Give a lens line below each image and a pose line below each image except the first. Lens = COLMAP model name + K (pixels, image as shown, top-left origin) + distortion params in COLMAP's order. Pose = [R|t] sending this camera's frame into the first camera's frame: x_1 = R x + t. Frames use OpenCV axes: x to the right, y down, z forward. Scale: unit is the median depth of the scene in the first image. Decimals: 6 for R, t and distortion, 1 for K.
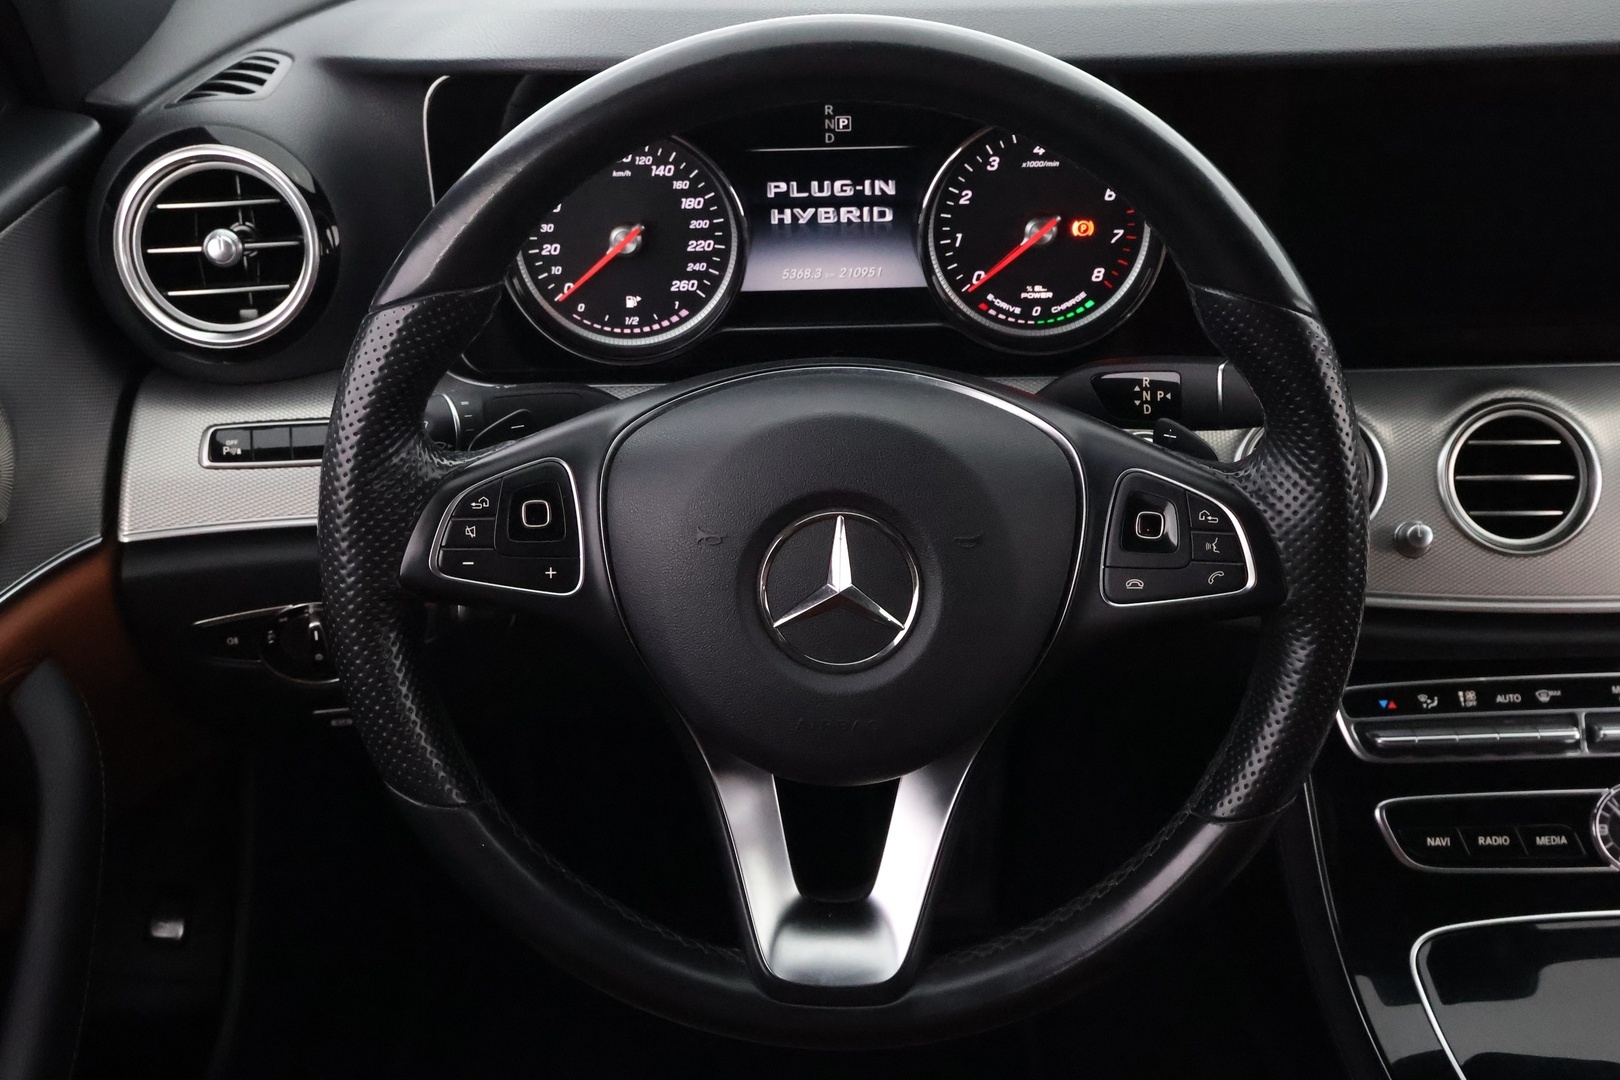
lens RADIAL K [[1949.8, 0, 809.4], [0, 1949.8, 552.3], [0, 0, 1]] dist [-0.012430, 0.000000]
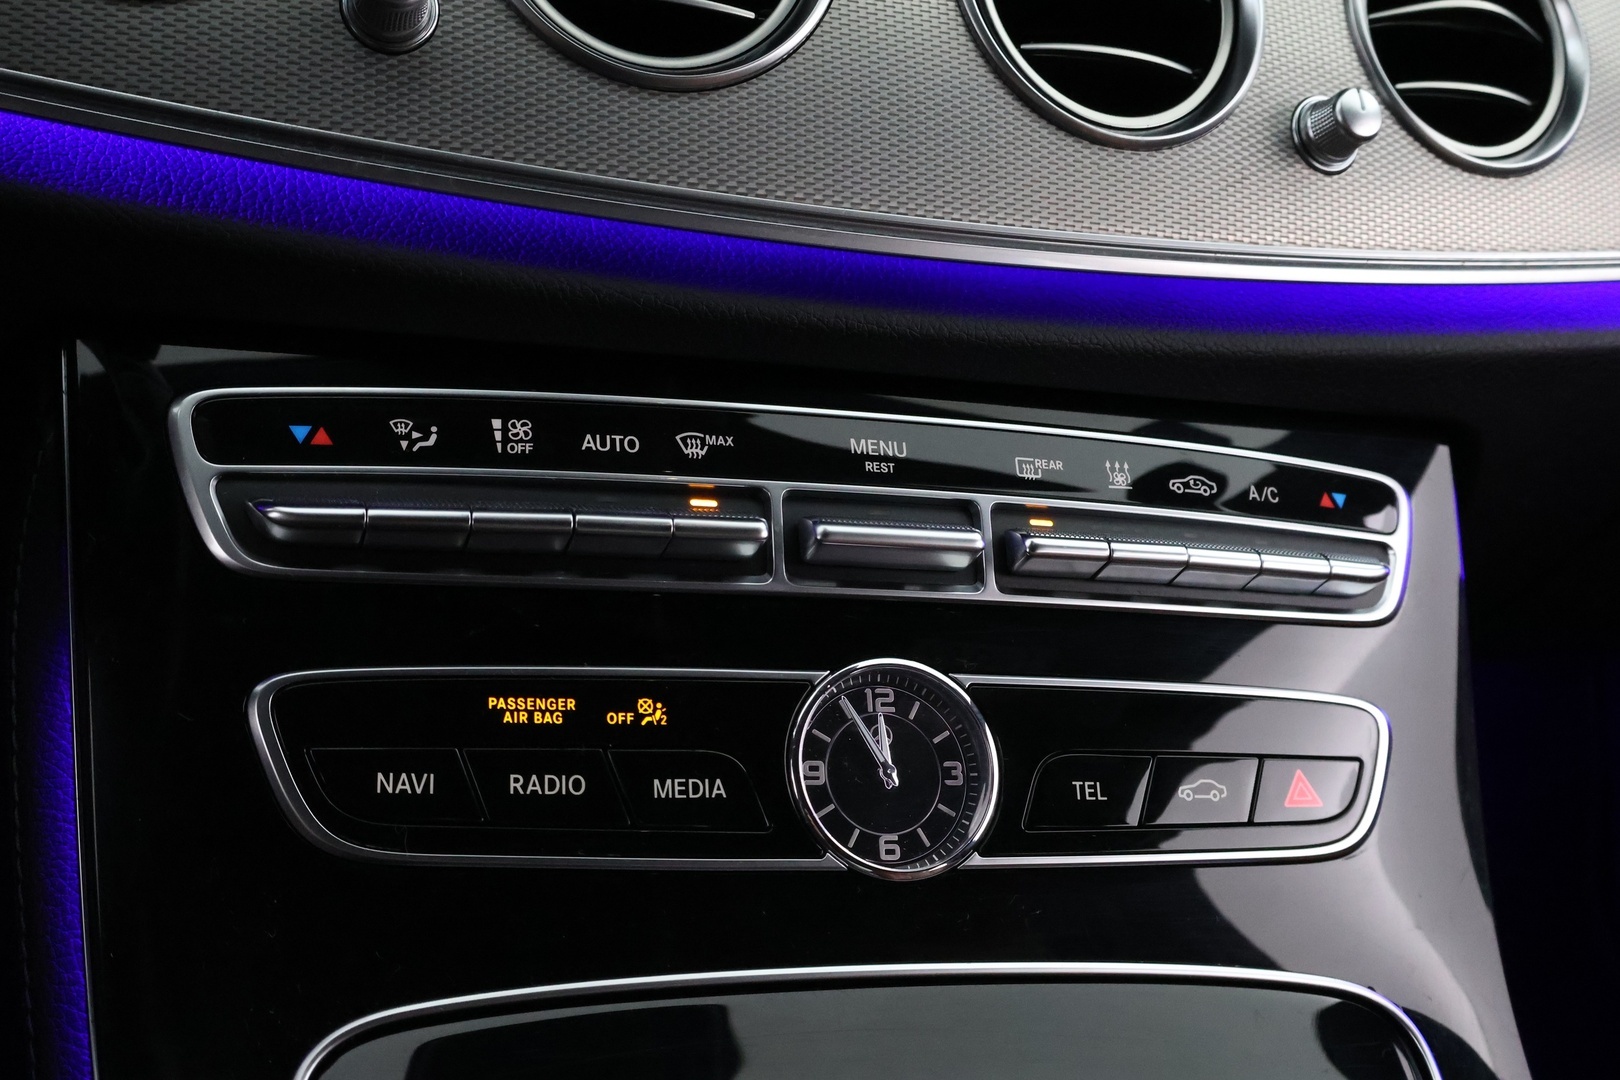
lens RADIAL K [[1982.8, 0, 810.6], [0, 1982.8, 535.0], [0, 0, 1]] dist [0.019433, 0.000000]
pose [[0.942018, 0.078910, 0.326151, 0.263801], [-0.044711, 0.992807, -0.111064, 0.138254], [-0.332569, 0.090042, 0.938771, 0.595361]]
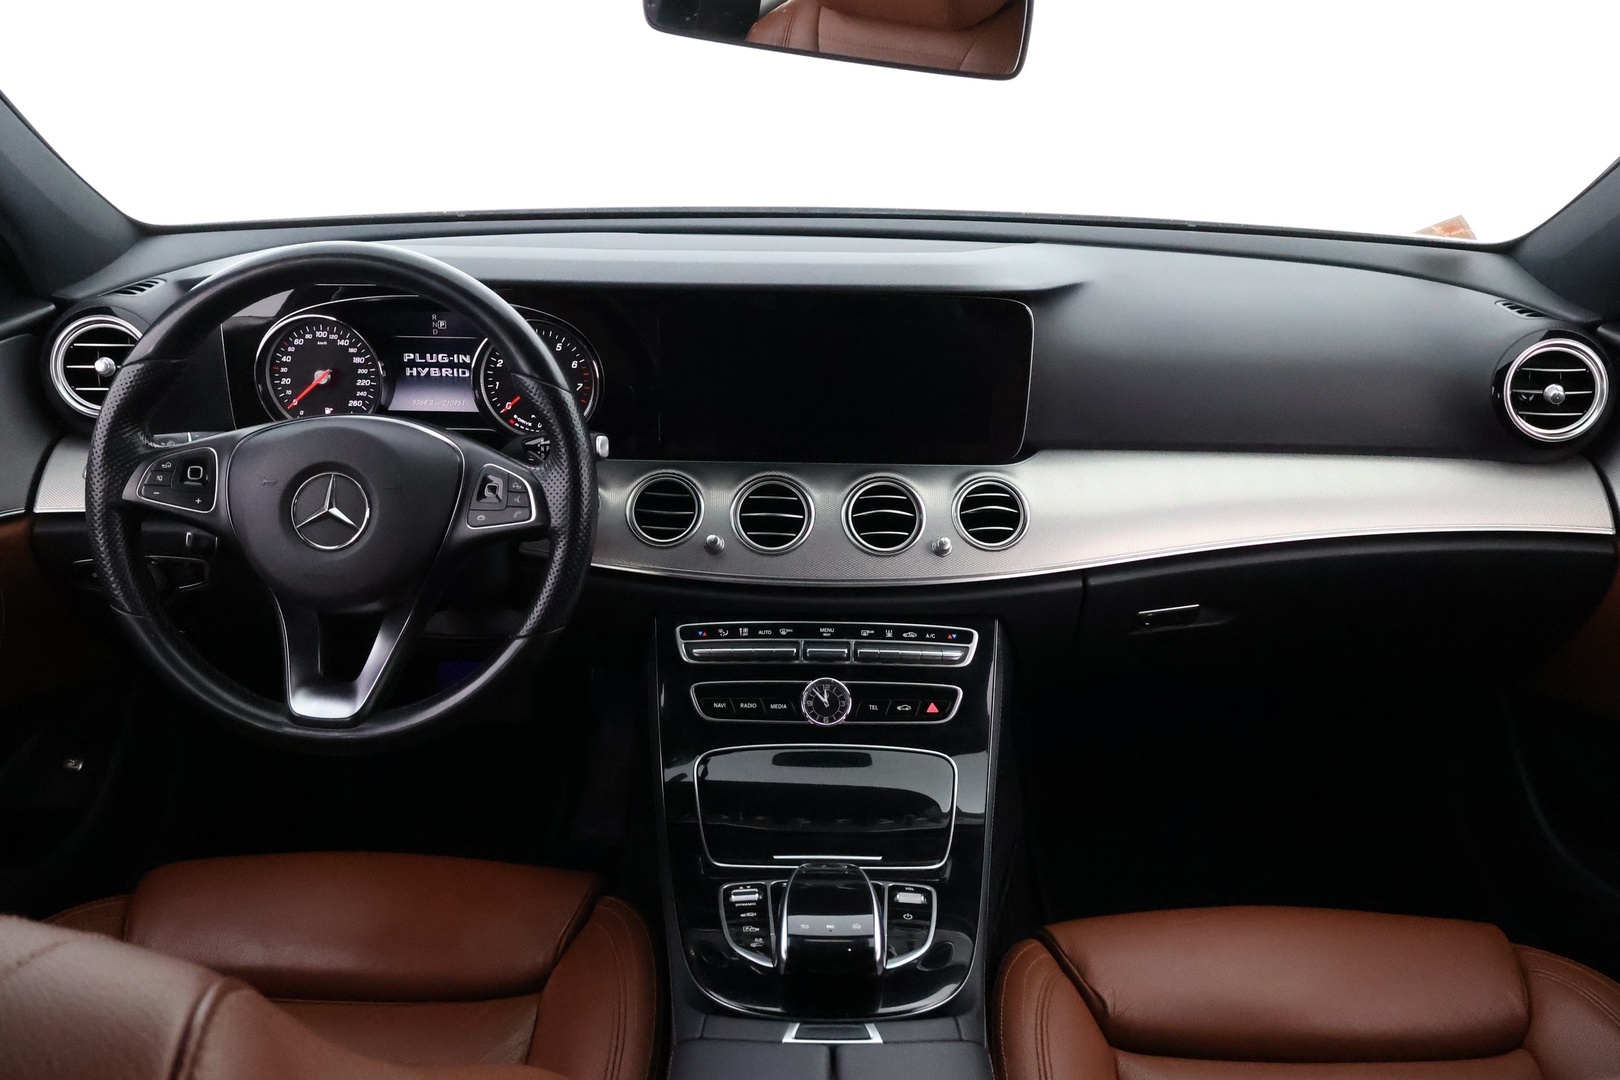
lens RADIAL K [[1403.7, 0, 816.3], [0, 1403.7, 542.8], [0, 0, 1]] dist [-0.005987, -0.001605]
pose [[0.999020, 0.043318, -0.009081, 0.416138], [-0.044221, 0.985488, -0.163884, 0.208851], [0.001850, 0.164125, 0.986438, -0.345350]]
